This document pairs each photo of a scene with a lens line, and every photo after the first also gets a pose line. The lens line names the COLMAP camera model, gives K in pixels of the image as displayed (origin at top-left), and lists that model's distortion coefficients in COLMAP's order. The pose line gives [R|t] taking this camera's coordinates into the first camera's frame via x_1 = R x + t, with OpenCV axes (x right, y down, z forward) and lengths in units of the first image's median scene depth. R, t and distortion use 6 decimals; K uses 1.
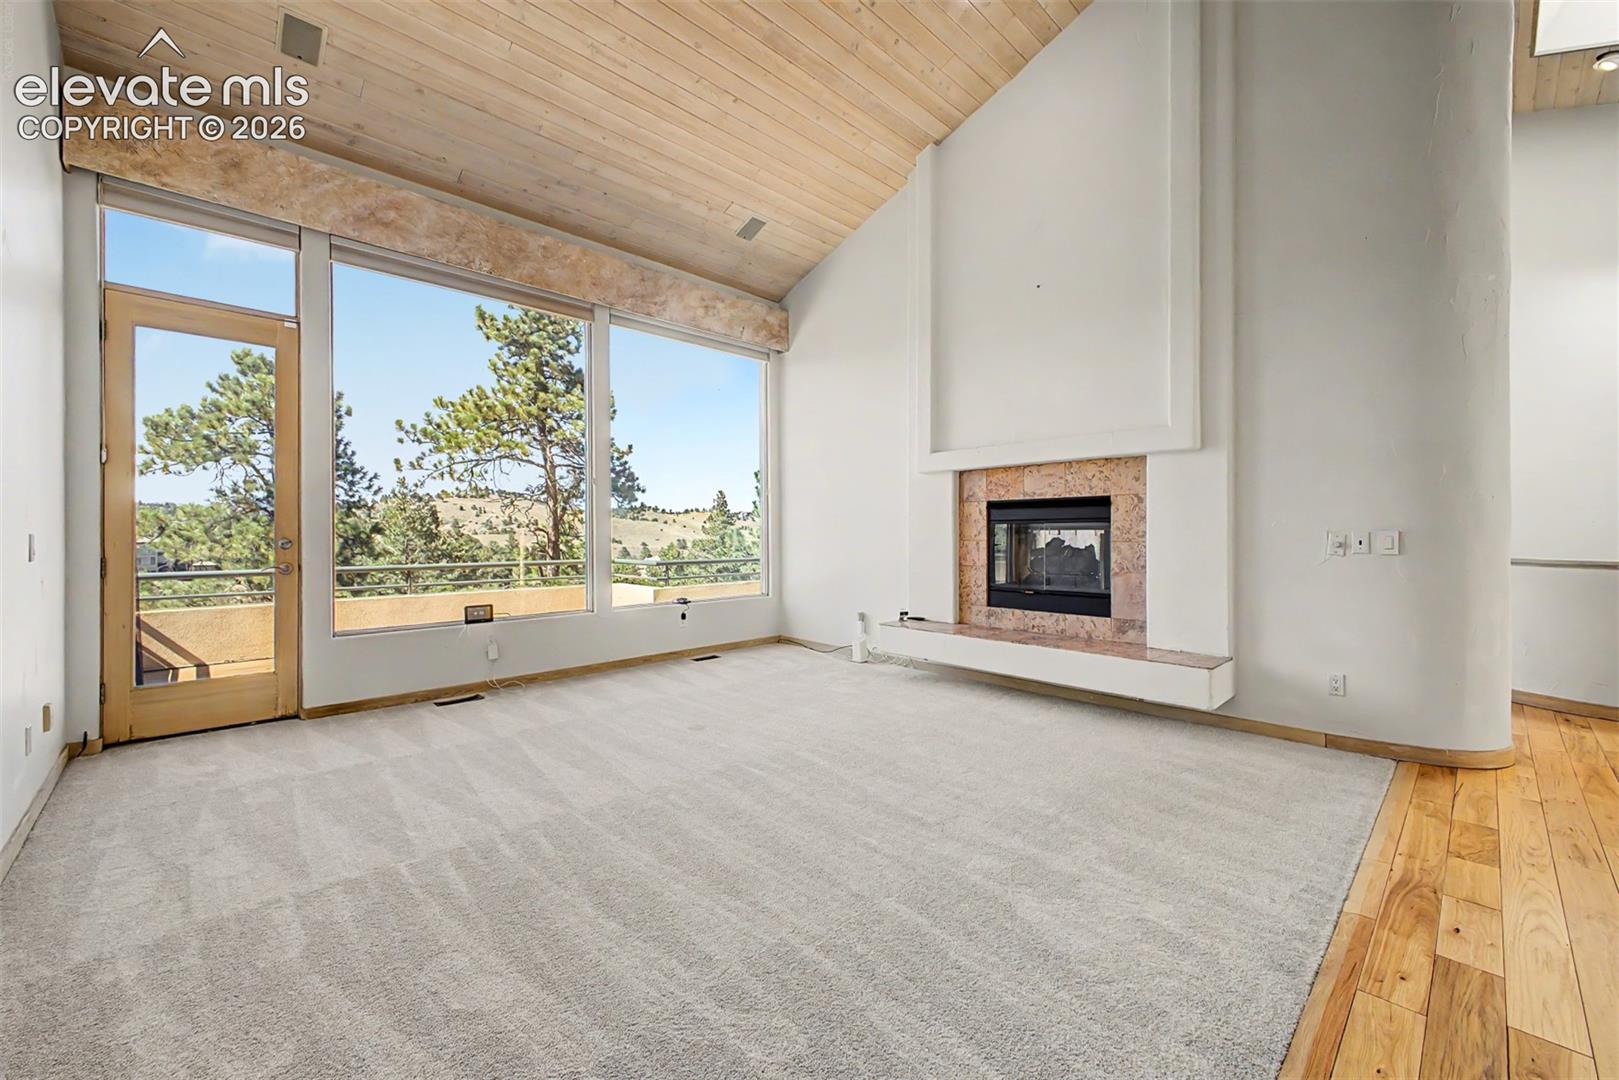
lens RADIAL K [[639.4, 0, 808.3], [0, 639.4, 538.1], [0, 0, 1]] dist [0.006637, -0.002138]
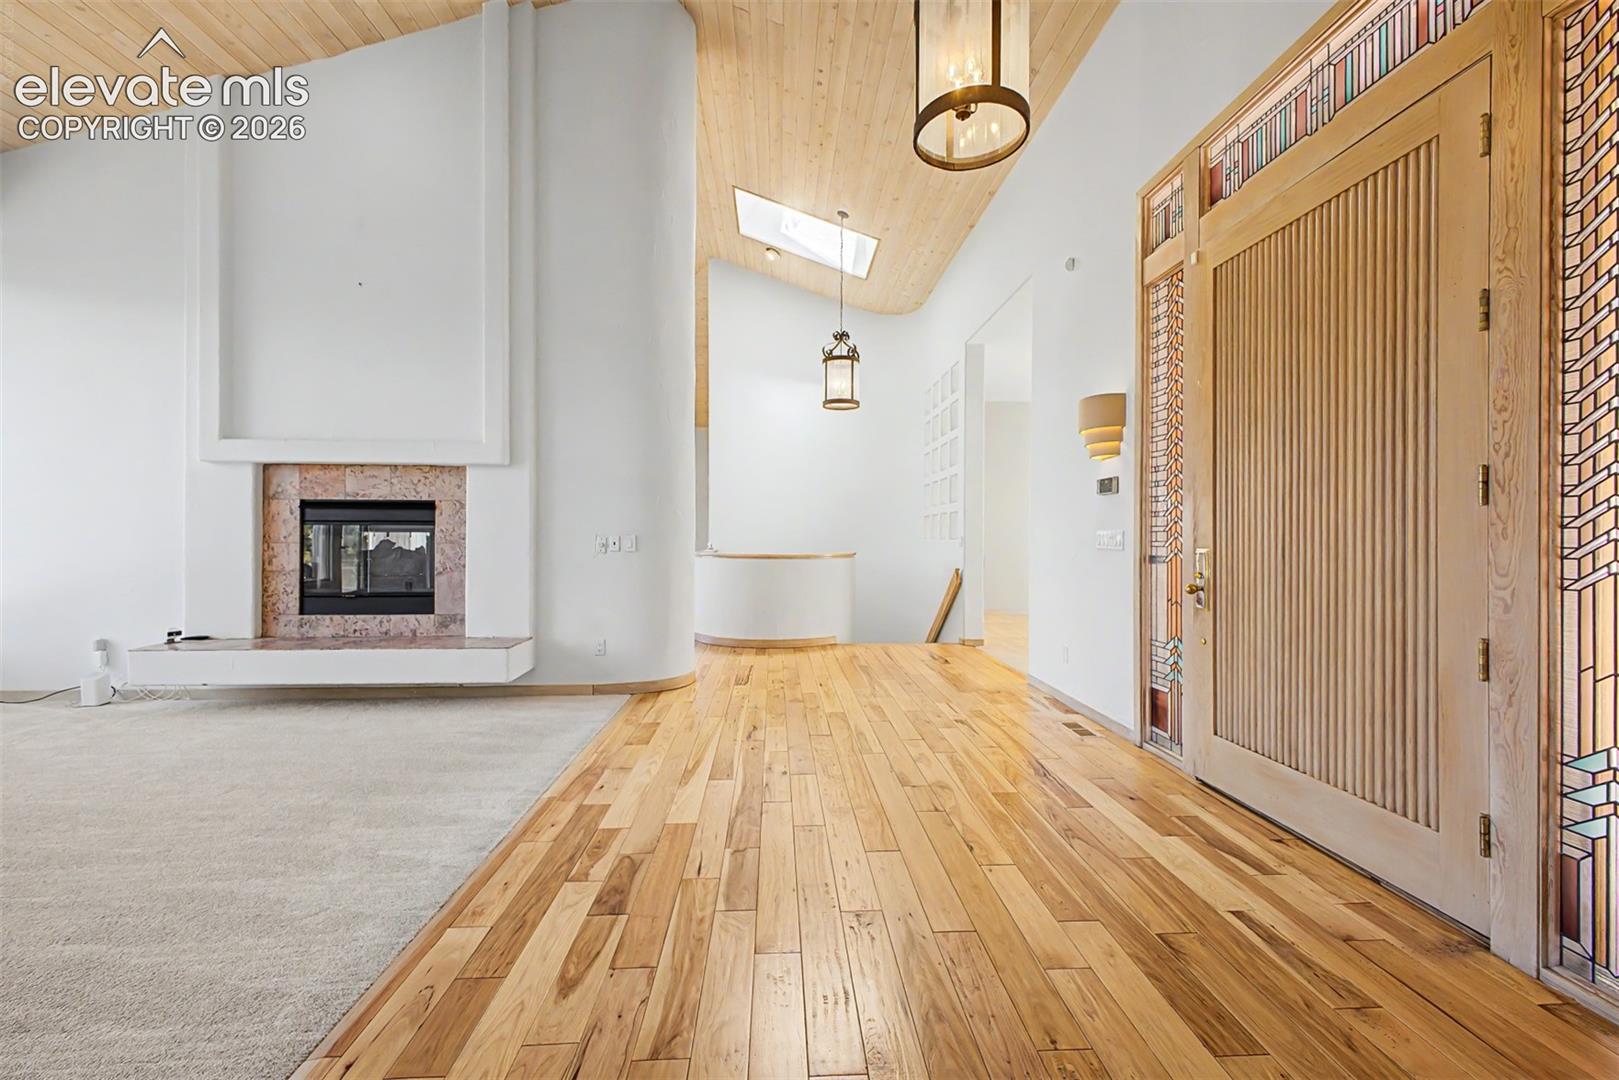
lens RADIAL K [[639.4, 0, 810.2], [0, 639.4, 535.9], [0, 0, 1]] dist [0.006637, -0.002138]
pose [[0.640668, 0.005342, 0.767799, 0.048249], [0.000251, 0.999974, -0.007166, 0.000993], [-0.767818, 0.004784, 0.640650, -0.161470]]
